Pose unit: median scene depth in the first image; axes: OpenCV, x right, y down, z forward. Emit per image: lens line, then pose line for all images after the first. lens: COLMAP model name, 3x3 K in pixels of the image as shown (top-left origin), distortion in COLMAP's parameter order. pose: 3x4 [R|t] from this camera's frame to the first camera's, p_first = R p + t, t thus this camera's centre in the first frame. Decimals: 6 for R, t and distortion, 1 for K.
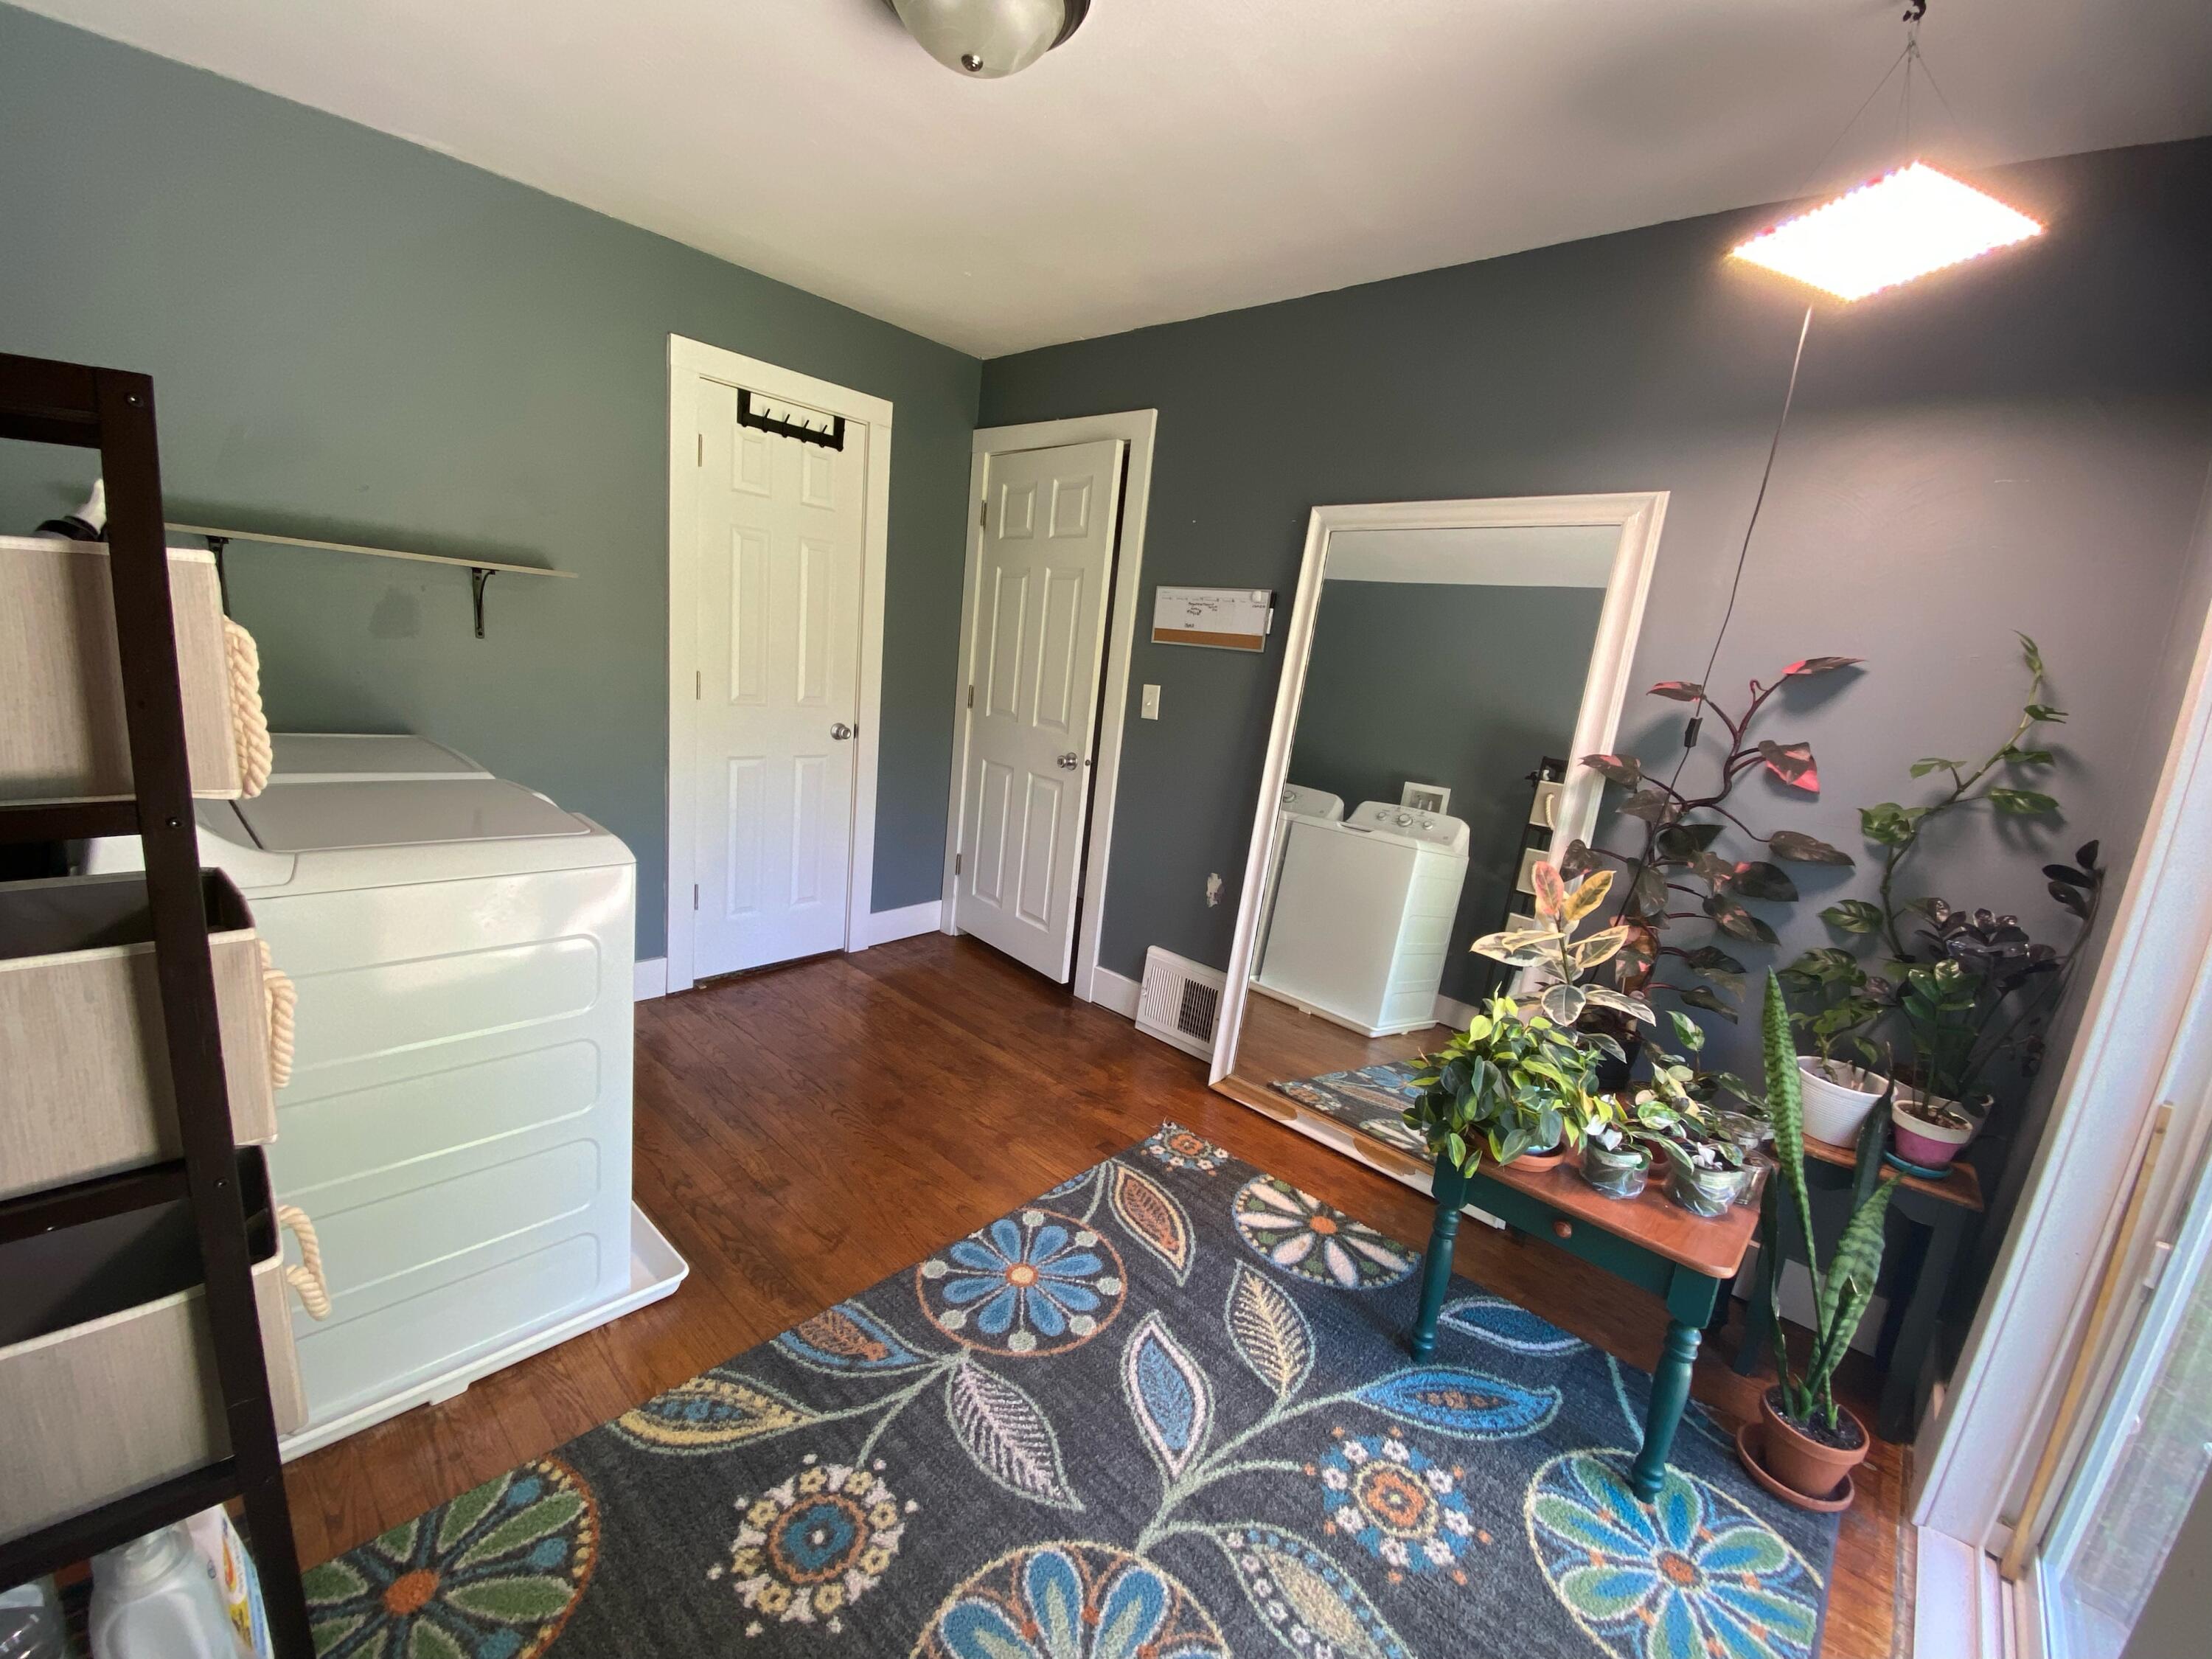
lens RADIAL K [[898.2, 0, 1100.0], [0, 898.2, 821.6], [0, 0, 1]] dist [-0.000622, -0.000161]
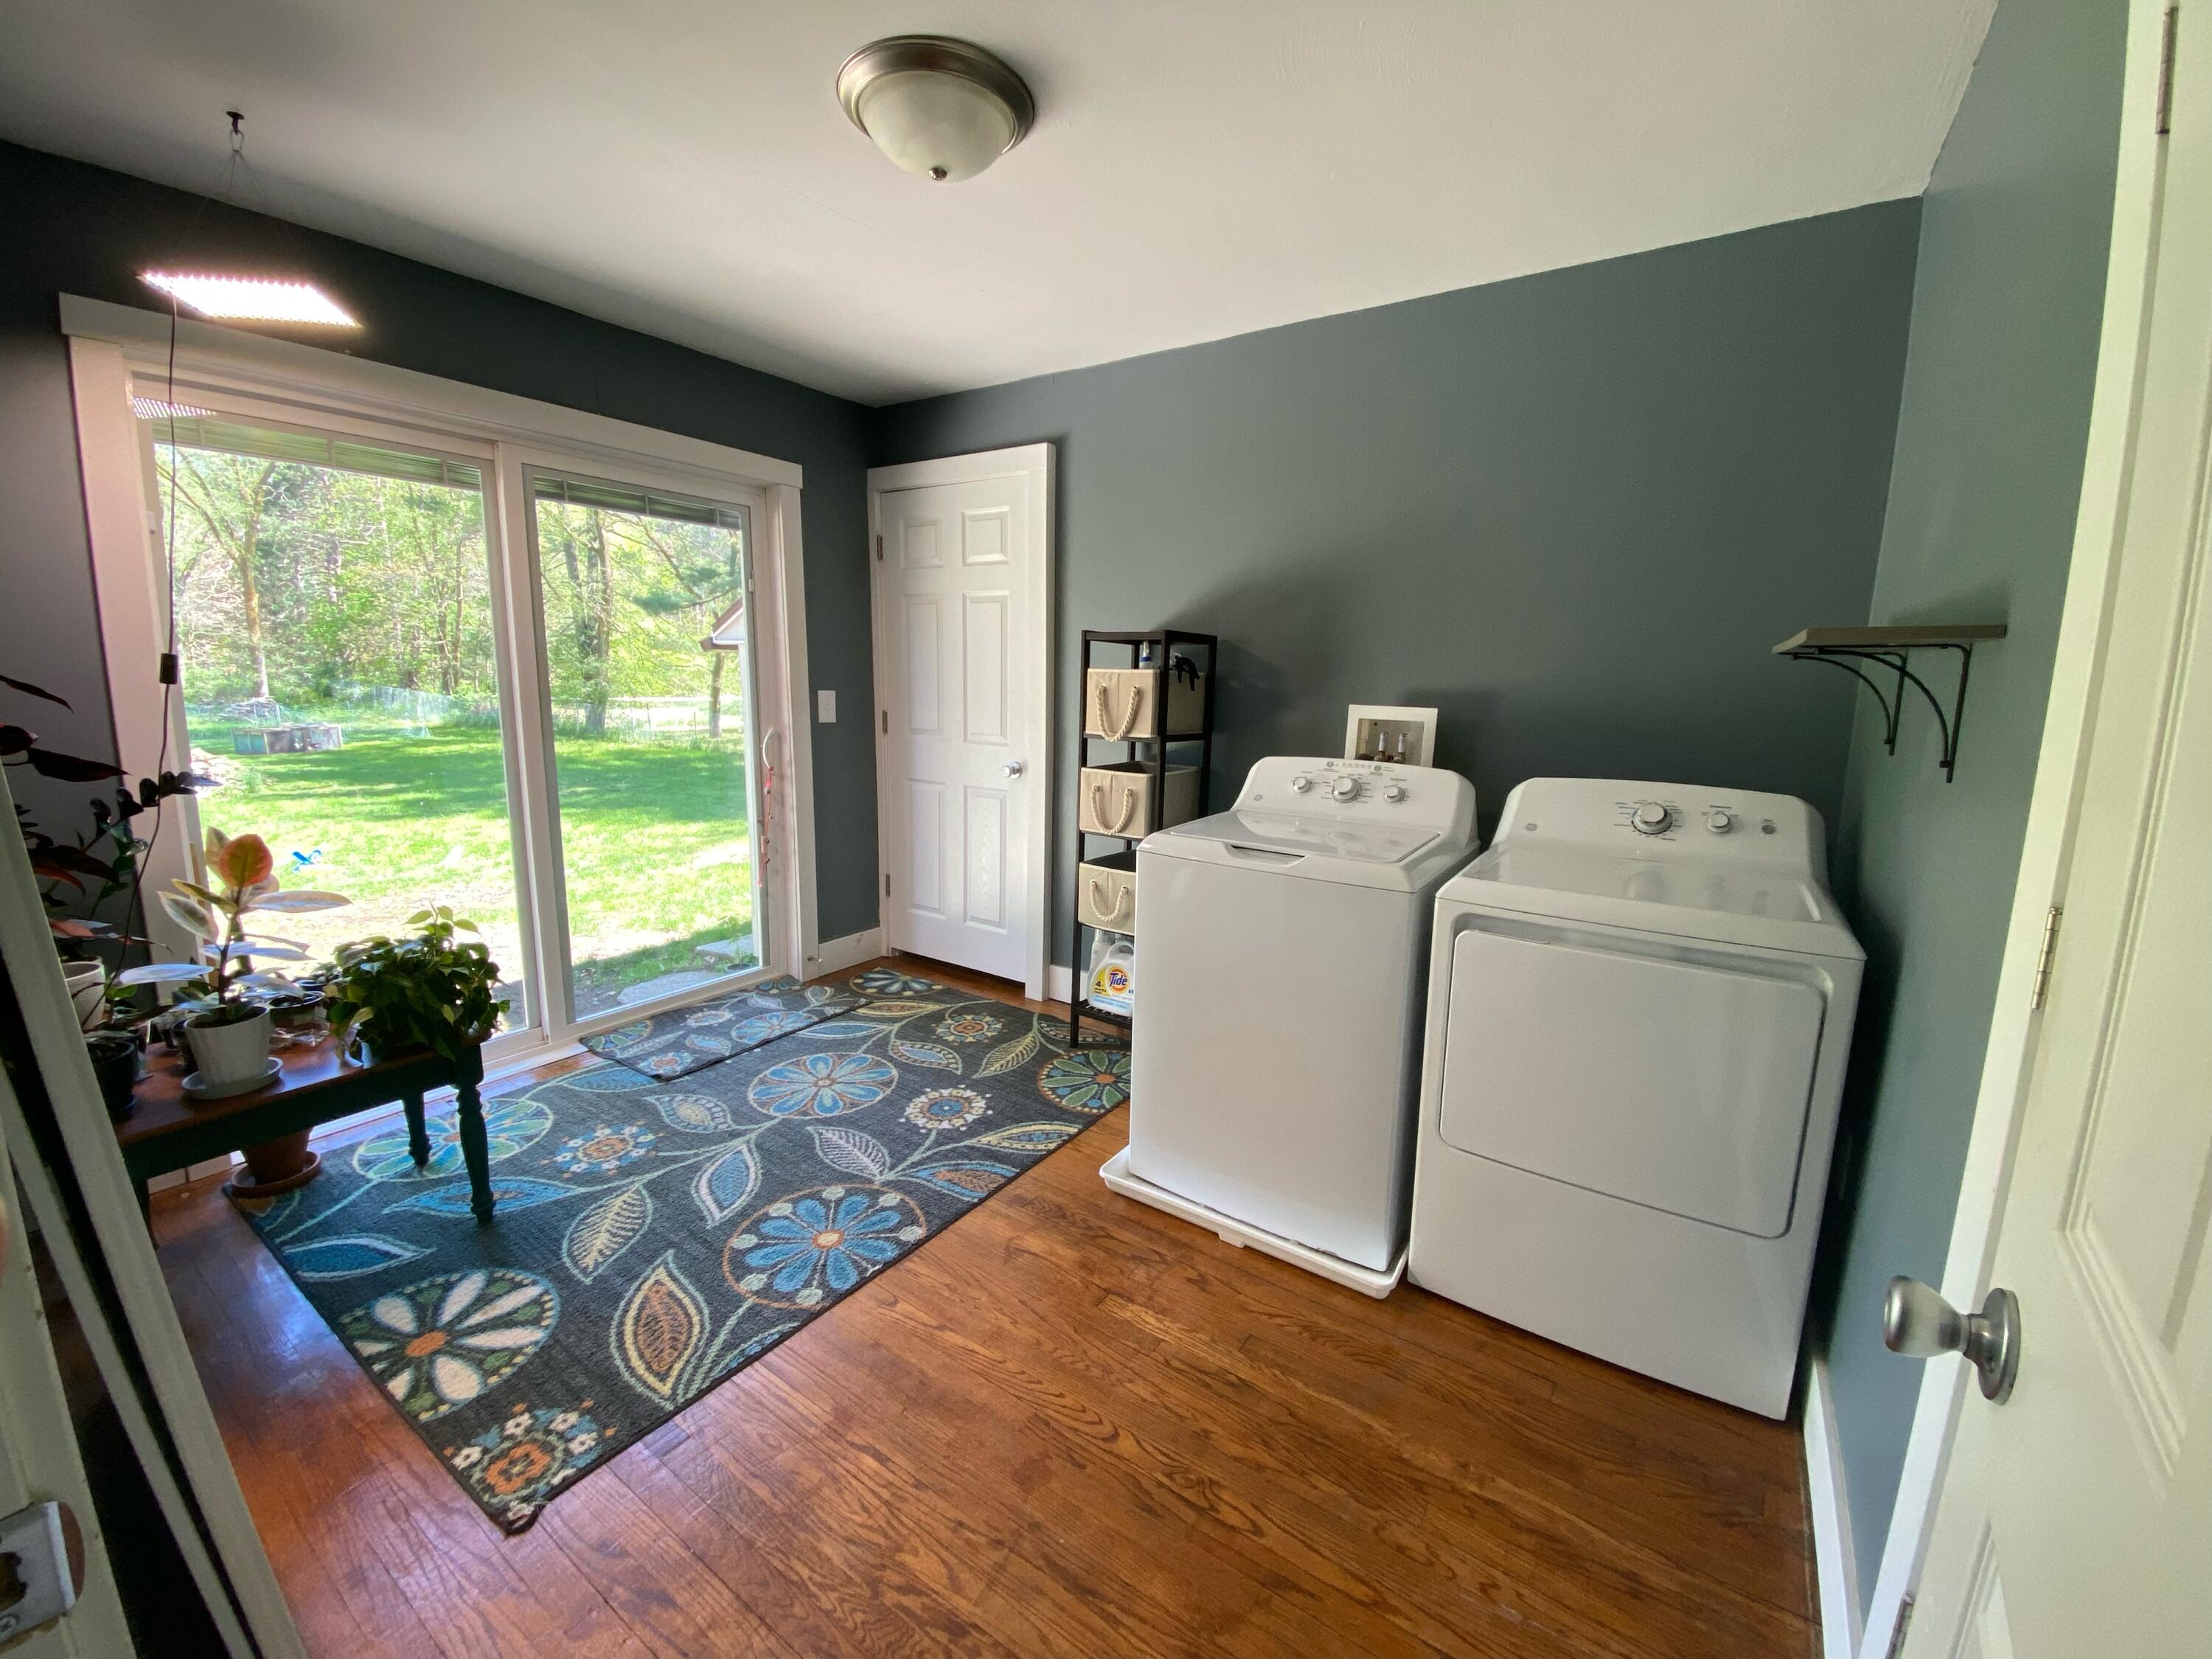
lens RADIAL K [[898.2, 0, 1100.0], [0, 898.2, 821.6], [0, 0, 1]] dist [-0.000622, -0.000161]
pose [[-0.983724, -0.090599, -0.155174, -0.210917], [-0.139509, 0.929359, 0.341803, -0.409675], [0.113245, 0.357888, -0.926872, 2.011516]]
